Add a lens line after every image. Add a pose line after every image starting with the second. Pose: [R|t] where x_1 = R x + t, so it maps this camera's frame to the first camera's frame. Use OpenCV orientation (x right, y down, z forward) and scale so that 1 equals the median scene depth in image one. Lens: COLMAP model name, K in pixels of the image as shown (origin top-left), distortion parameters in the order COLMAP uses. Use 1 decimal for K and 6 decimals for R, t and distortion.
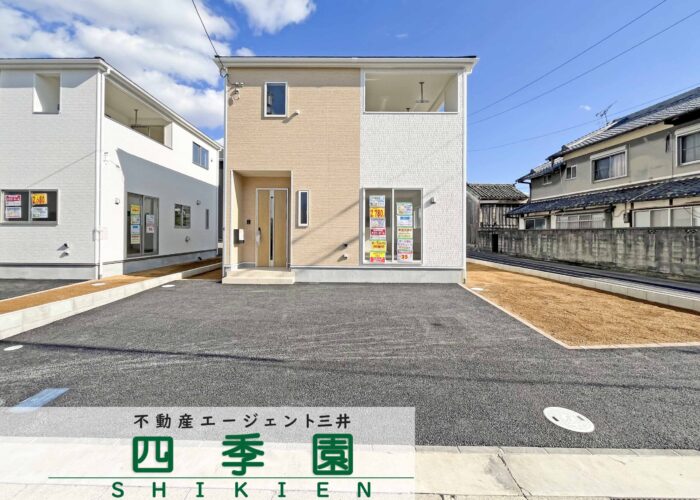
lens RADIAL K [[290.5, 0, 341.8], [0, 290.5, 234.5], [0, 0, 1]] dist [-0.003339, -0.000441]
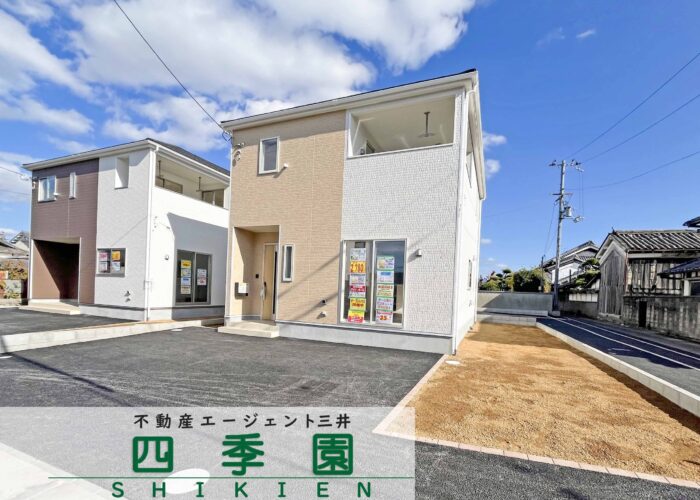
lens RADIAL K [[320.9, 0, 358.8], [0, 320.9, 297.4], [0, 0, 1]] dist [-0.002485, -0.000310]
pose [[0.930345, 0.037880, -0.364723, 0.483080], [-0.034685, 0.999281, 0.015310, 0.002524], [0.365041, -0.001593, 0.930990, 0.069039]]
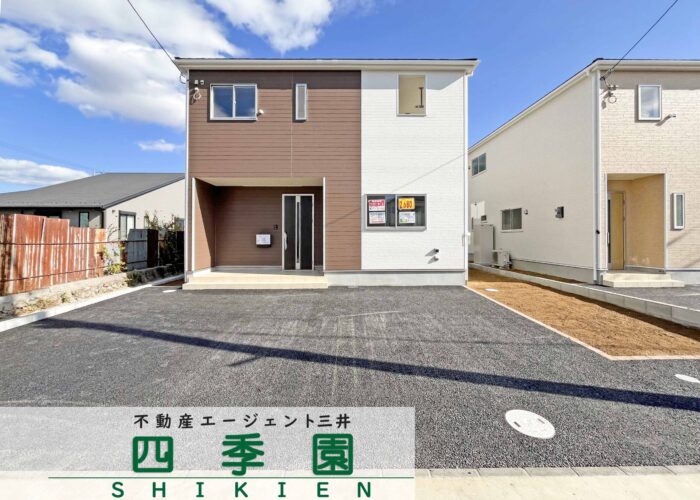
lens RADIAL K [[280.0, 0, 349.8], [0, 280.0, 238.6], [0, 0, 1]] dist [-0.000570, -0.000038]
pose [[0.999648, -0.012358, 0.023473, -1.260226], [0.012453, 0.999915, -0.003934, -0.003698], [-0.023422, 0.004225, 0.999717, 0.061972]]
